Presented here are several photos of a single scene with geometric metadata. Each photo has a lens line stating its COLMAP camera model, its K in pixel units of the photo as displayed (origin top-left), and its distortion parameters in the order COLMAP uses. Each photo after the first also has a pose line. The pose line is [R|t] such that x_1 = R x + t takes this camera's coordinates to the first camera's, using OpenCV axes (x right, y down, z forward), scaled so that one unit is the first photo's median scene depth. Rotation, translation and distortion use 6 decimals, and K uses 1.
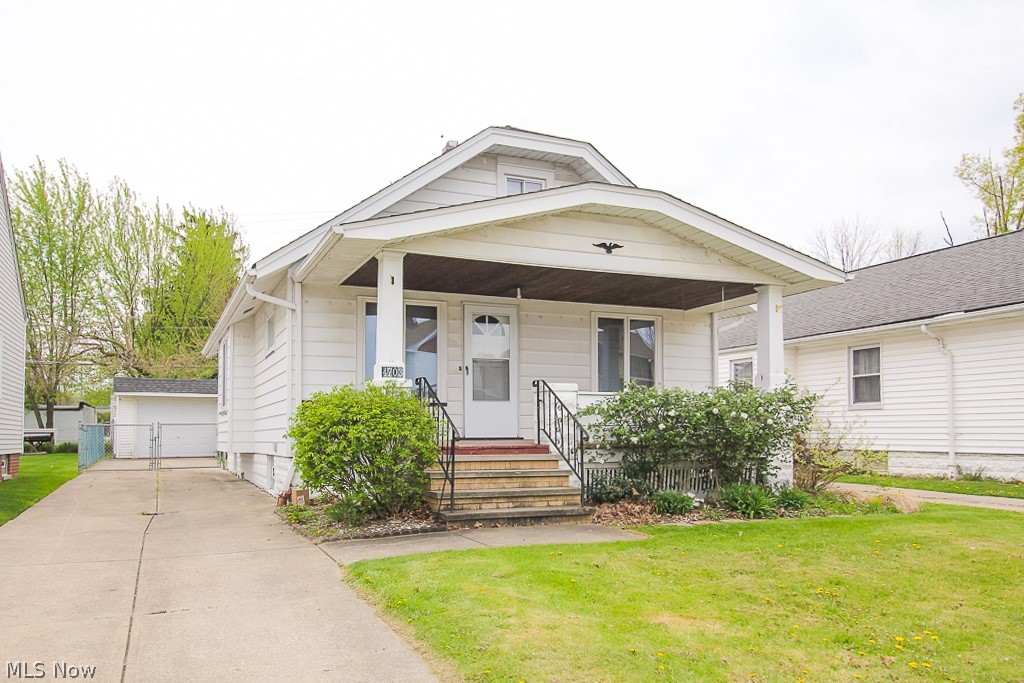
lens RADIAL K [[866.7, 0, 571.1], [0, 866.7, 341.9], [0, 0, 1]] dist [0.062390, -0.003444]
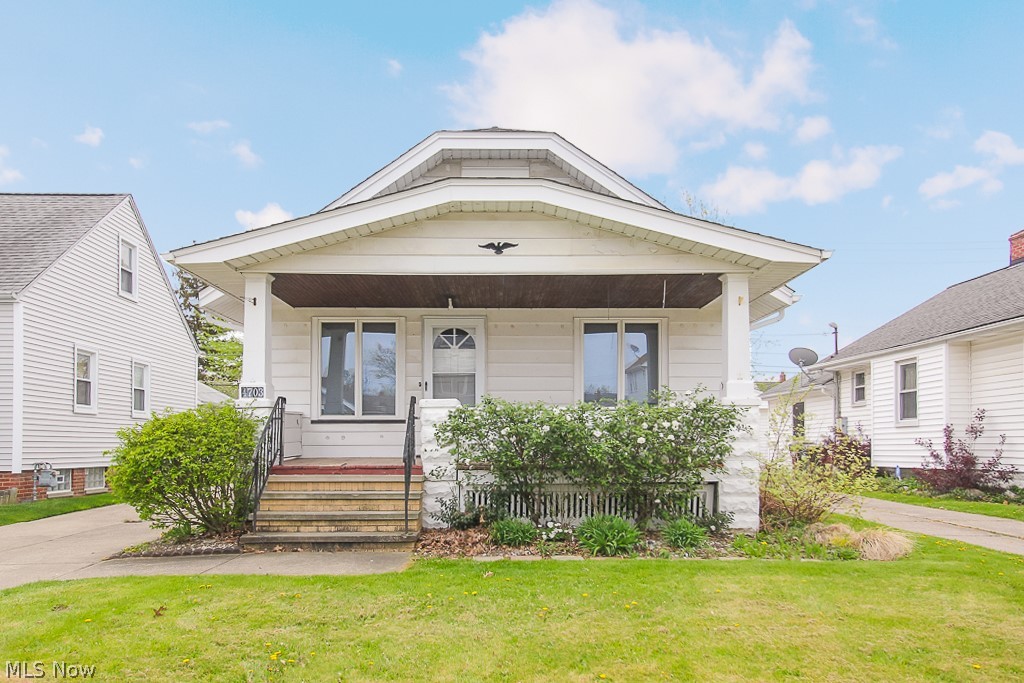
lens RADIAL K [[863.8, 0, 545.6], [0, 863.8, 368.3], [0, 0, 1]] dist [0.072554, 0.001425]
pose [[0.903116, -0.035402, -0.427935, 0.470715], [0.043437, 0.999015, 0.009025, 0.010911], [0.427194, -0.026739, 0.903765, 0.202571]]
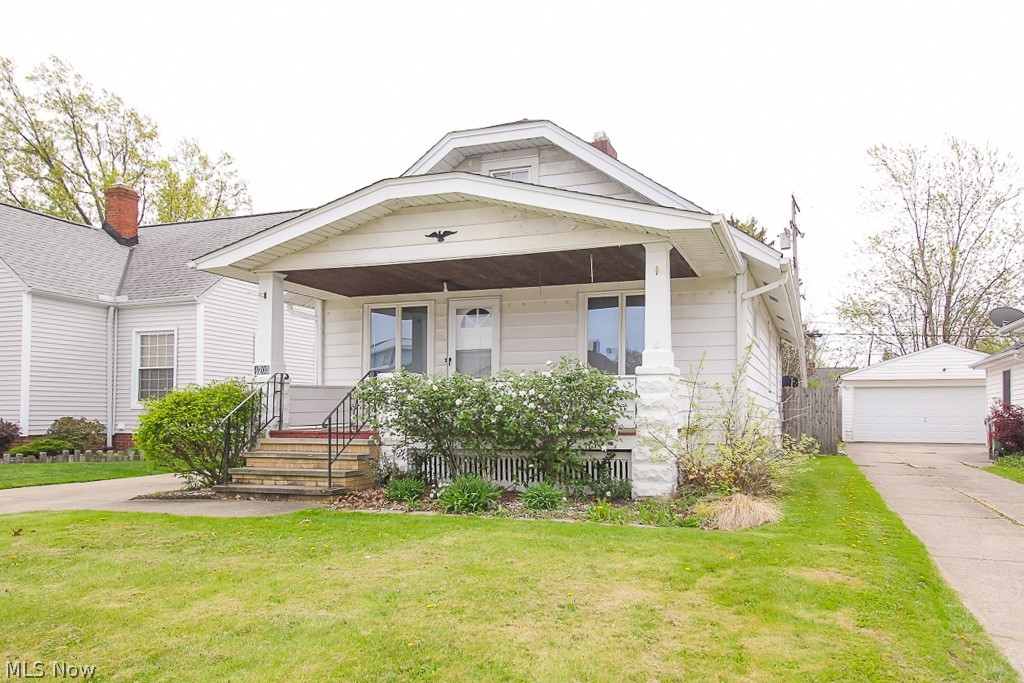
lens RADIAL K [[866.7, 0, 571.1], [0, 866.7, 341.9], [0, 0, 1]] dist [0.062390, -0.003444]
pose [[0.674705, -0.060930, -0.735568, 0.880359], [0.072343, 0.997247, -0.016250, 0.041064], [0.734534, -0.042249, 0.677255, 0.425701]]
